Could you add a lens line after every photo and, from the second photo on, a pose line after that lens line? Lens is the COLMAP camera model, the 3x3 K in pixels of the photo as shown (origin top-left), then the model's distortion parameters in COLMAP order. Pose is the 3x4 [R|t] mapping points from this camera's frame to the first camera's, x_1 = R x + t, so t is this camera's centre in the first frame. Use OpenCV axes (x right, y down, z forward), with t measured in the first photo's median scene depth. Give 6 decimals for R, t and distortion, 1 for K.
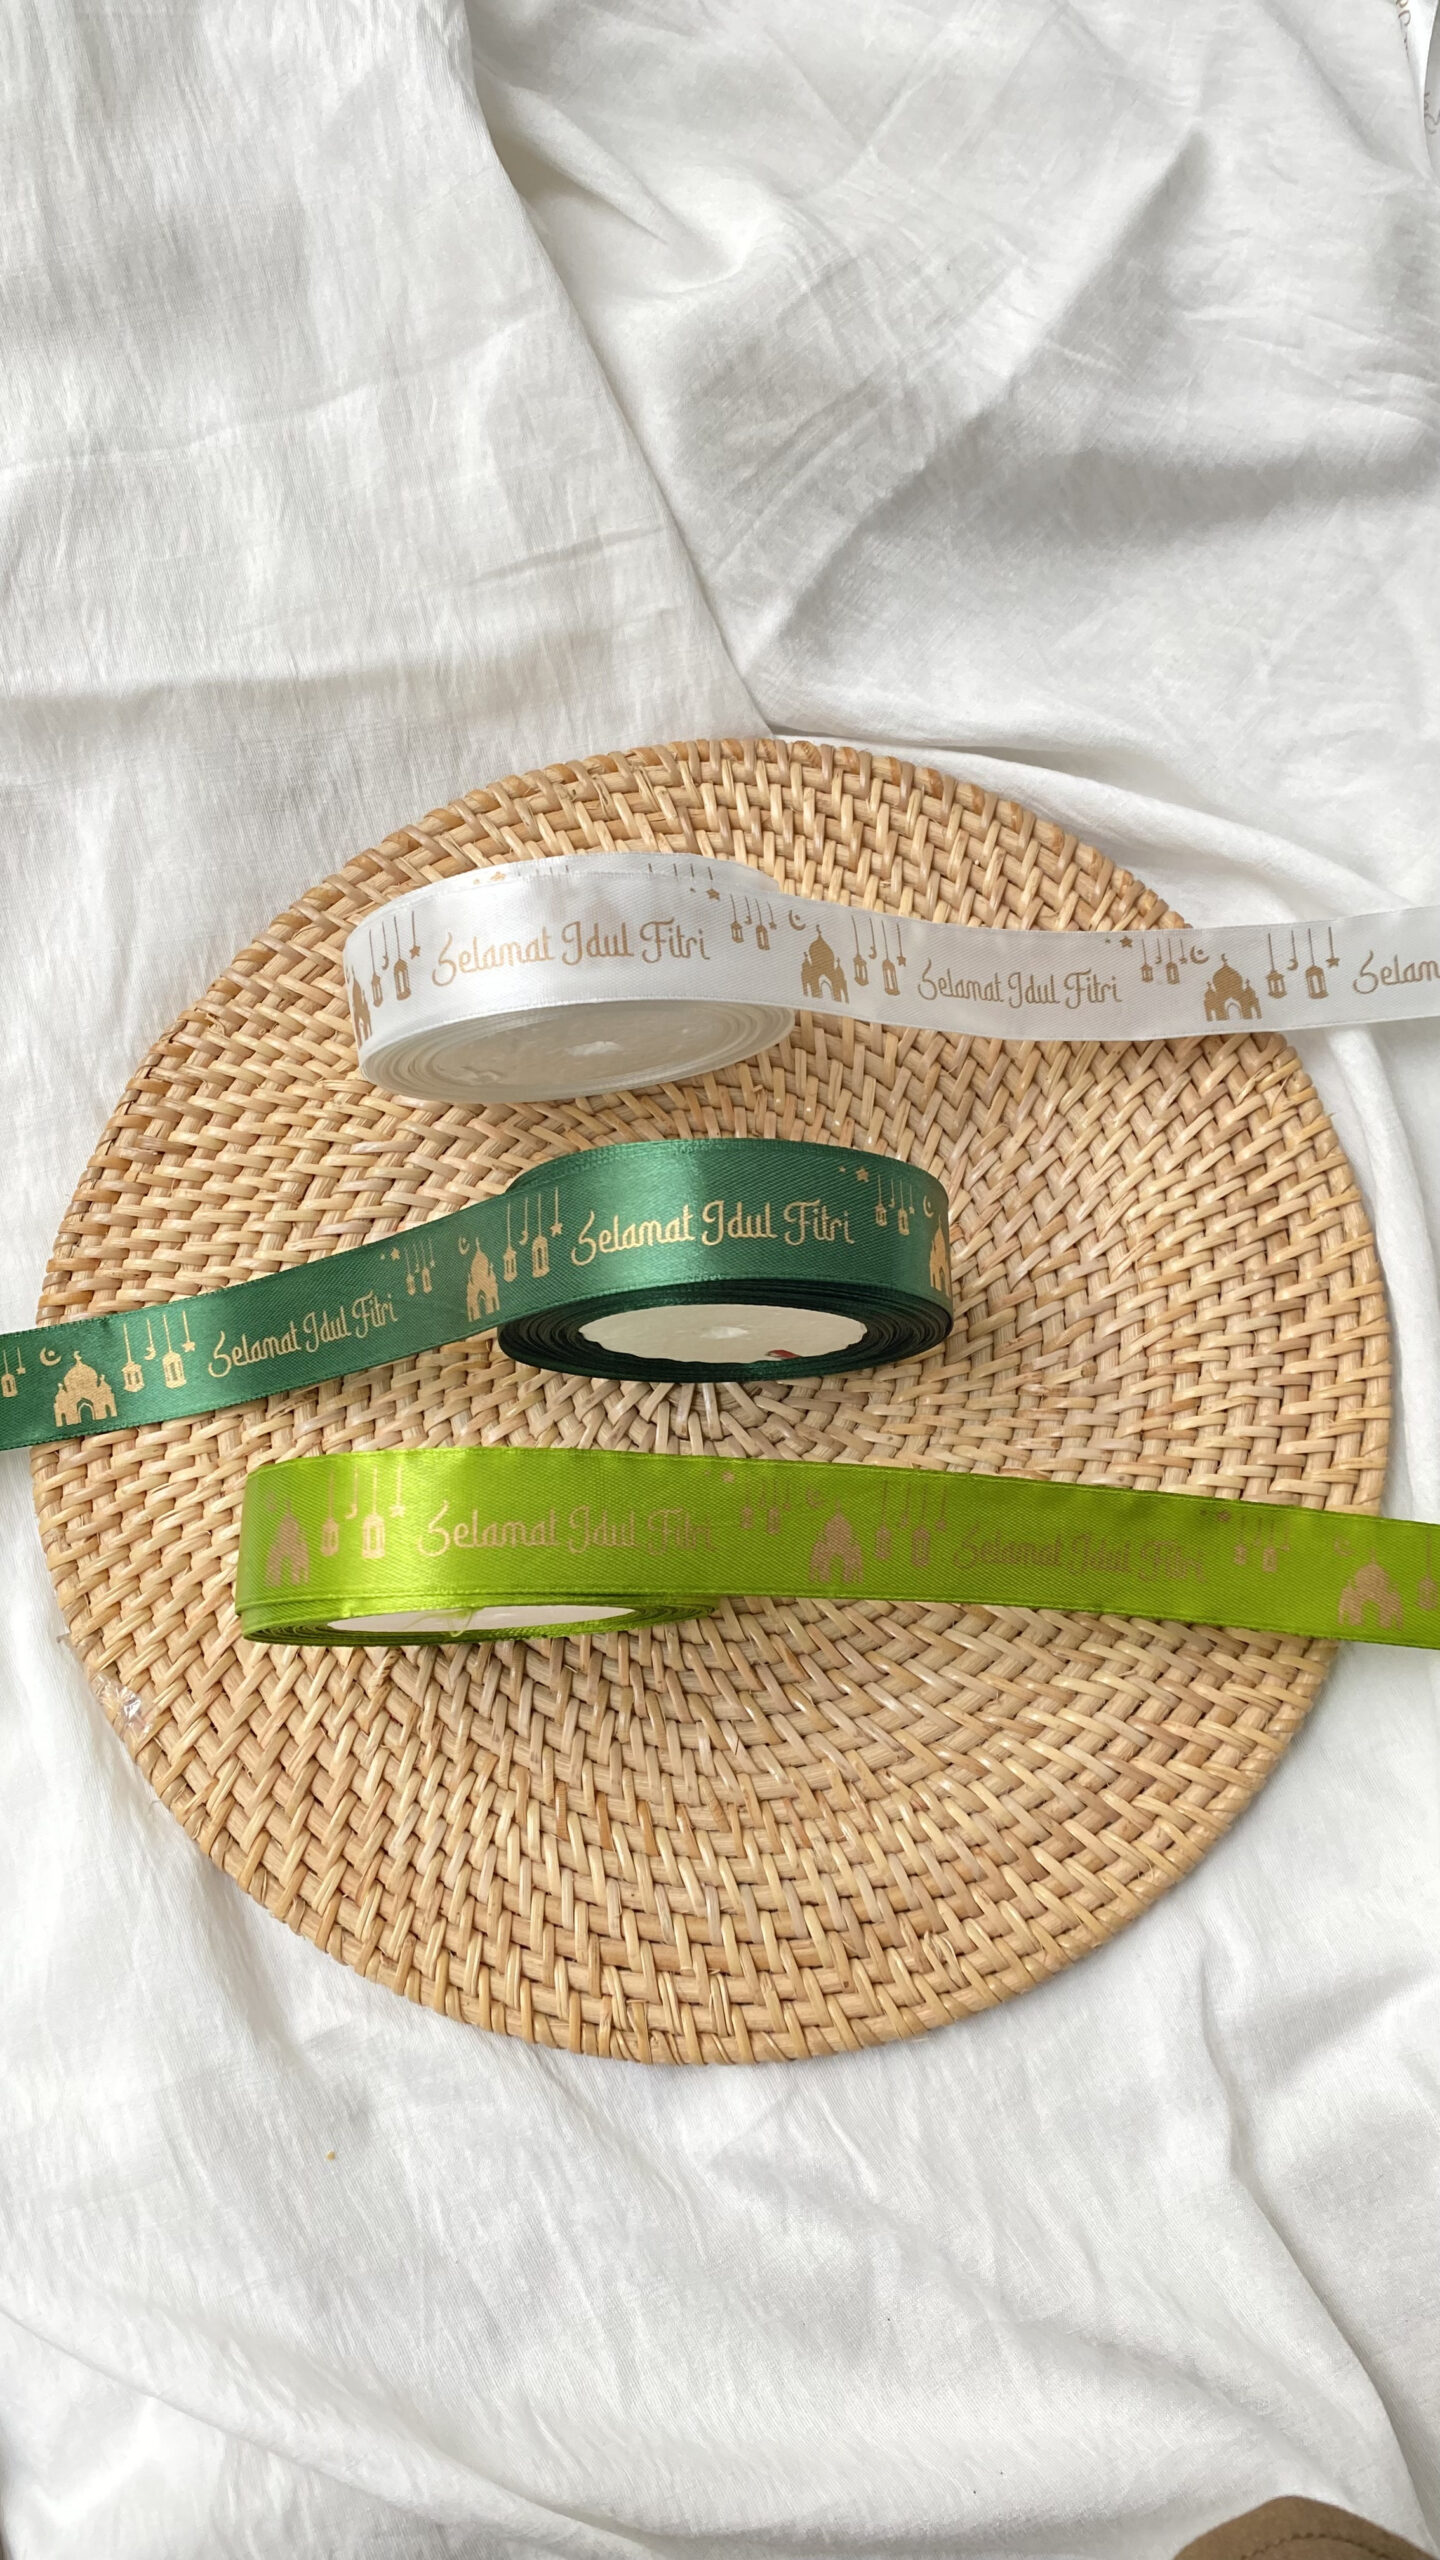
lens RADIAL K [[1960.5, 0, 721.0], [0, 1960.5, 1274.3], [0, 0, 1]] dist [-0.008793, -0.017207]
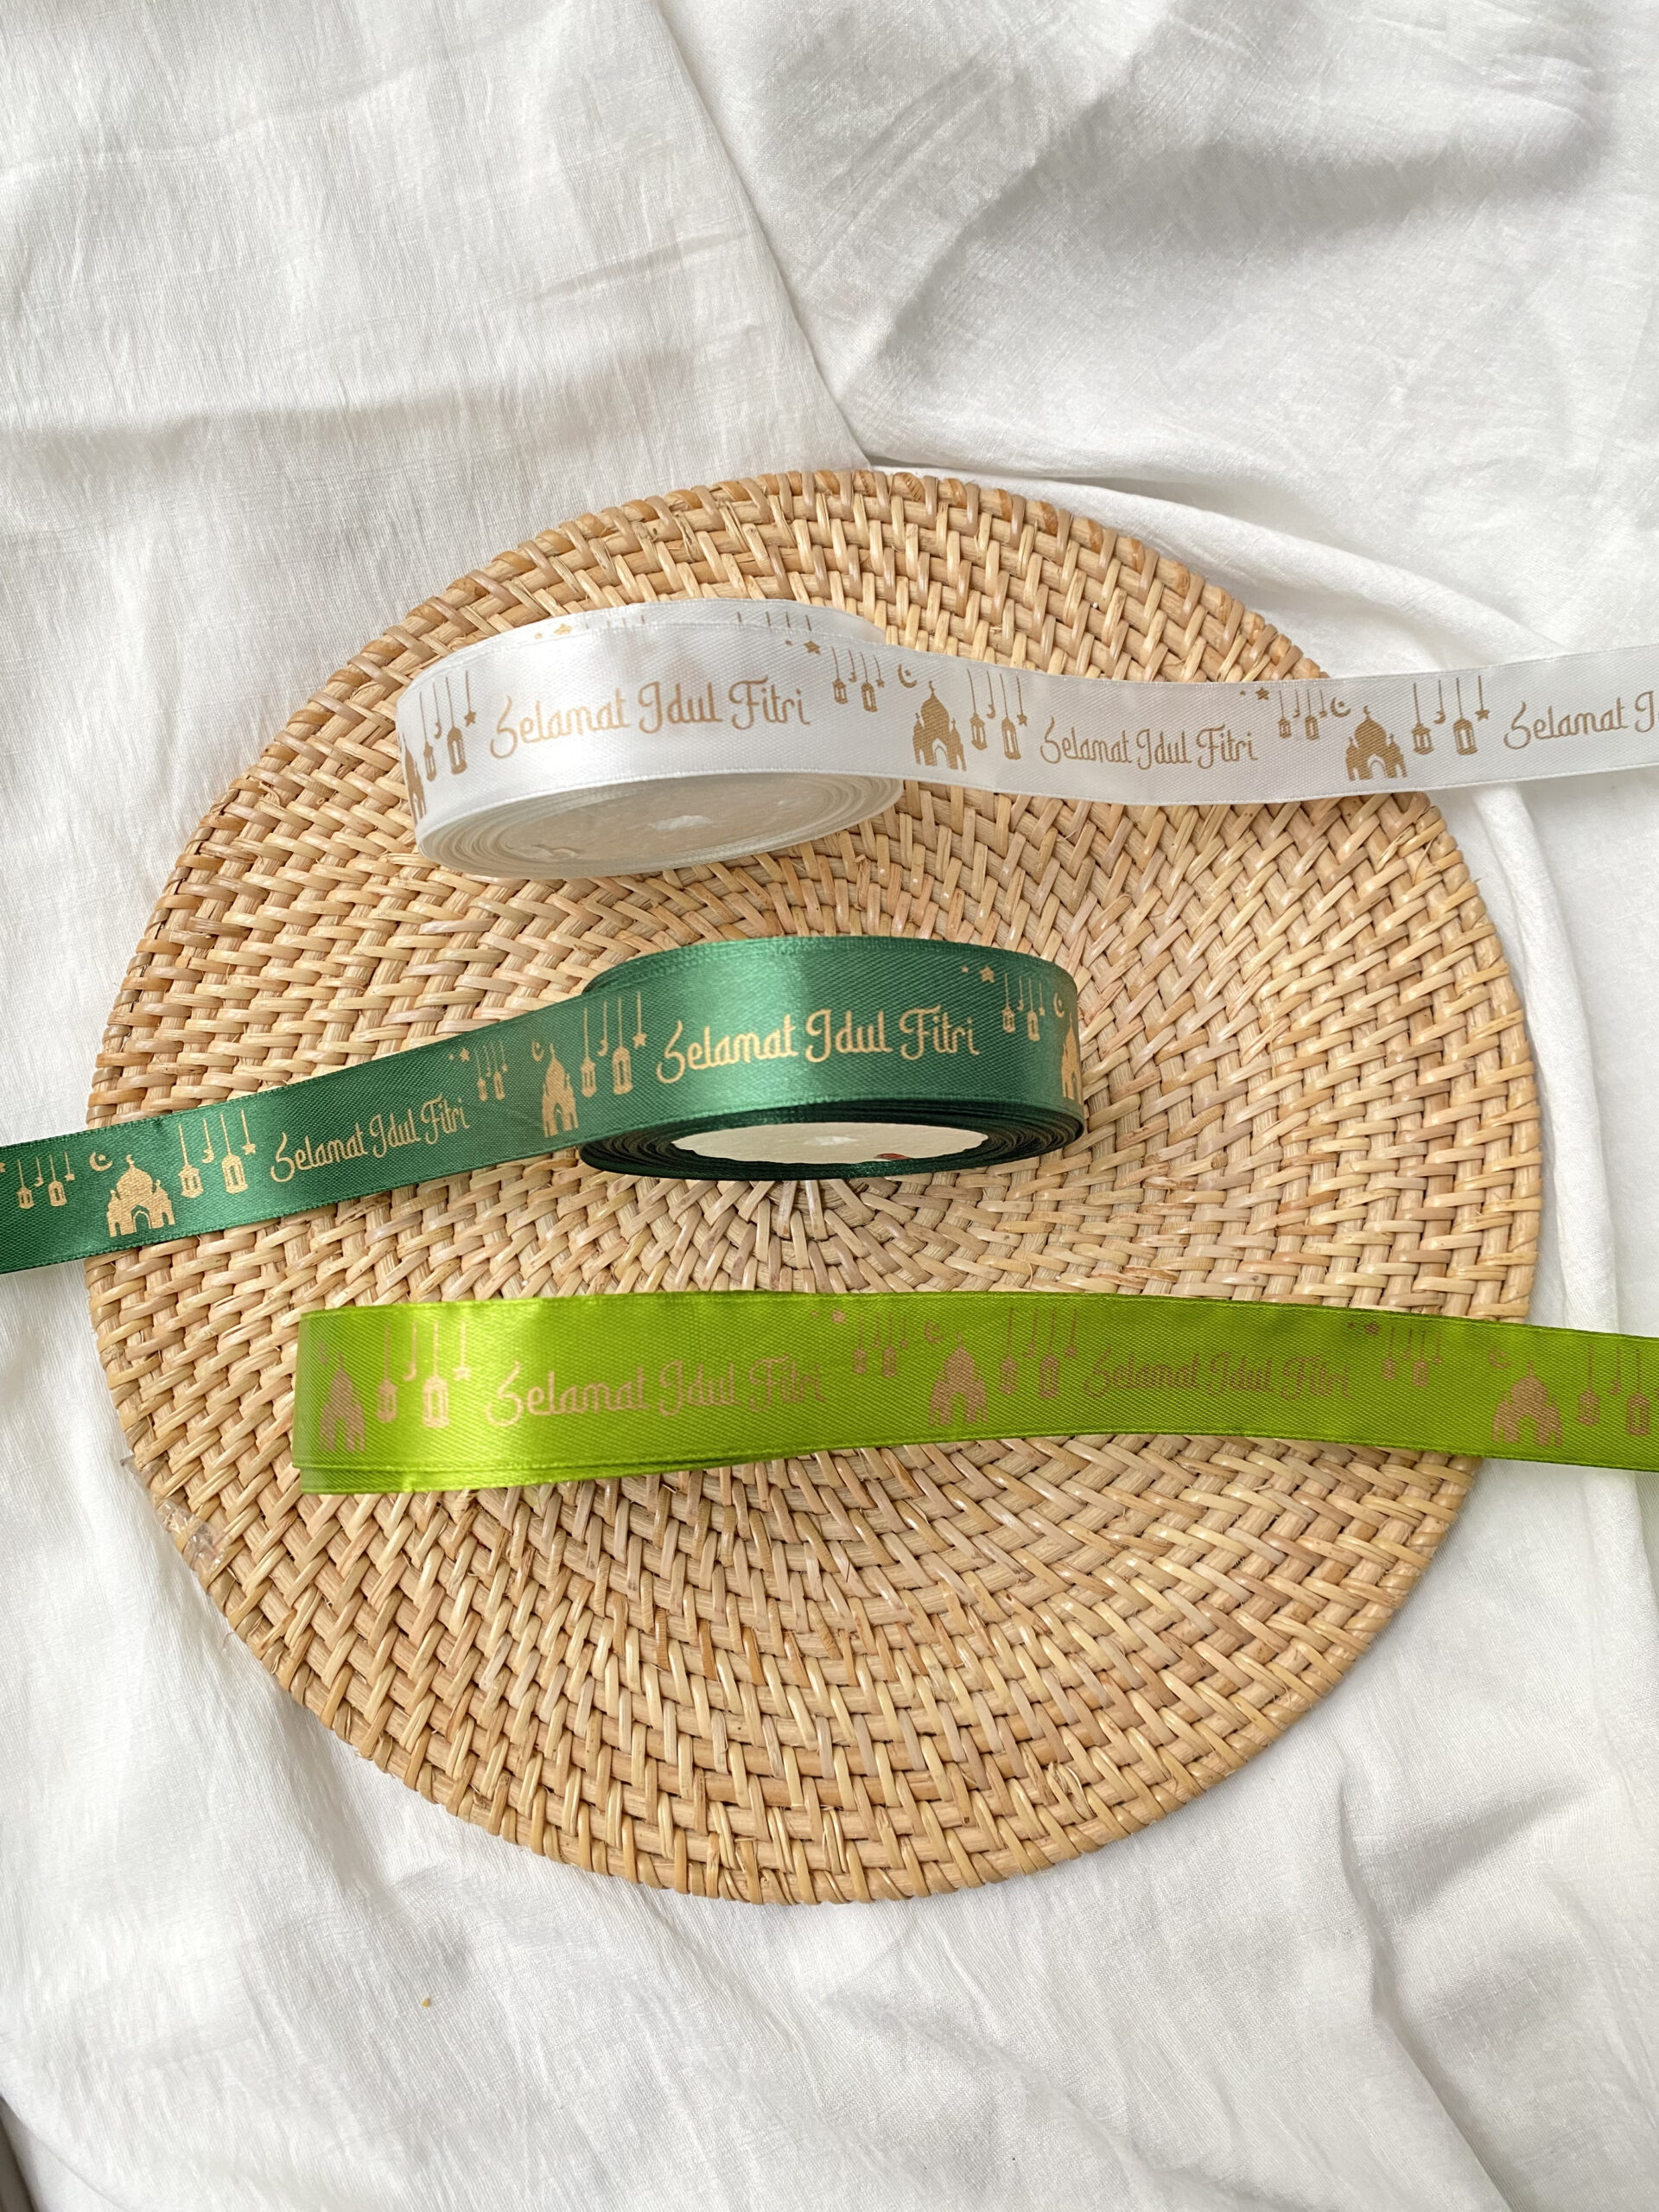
lens RADIAL K [[1676.1, 0, 830.6], [0, 1676.1, 1098.5], [0, 0, 1]] dist [-0.026656, 0.011714]
pose [[0.999825, -0.013180, 0.013291, -0.007273], [0.012034, 0.996484, 0.082911, -0.048968], [-0.014337, -0.082736, 0.996468, 0.211679]]
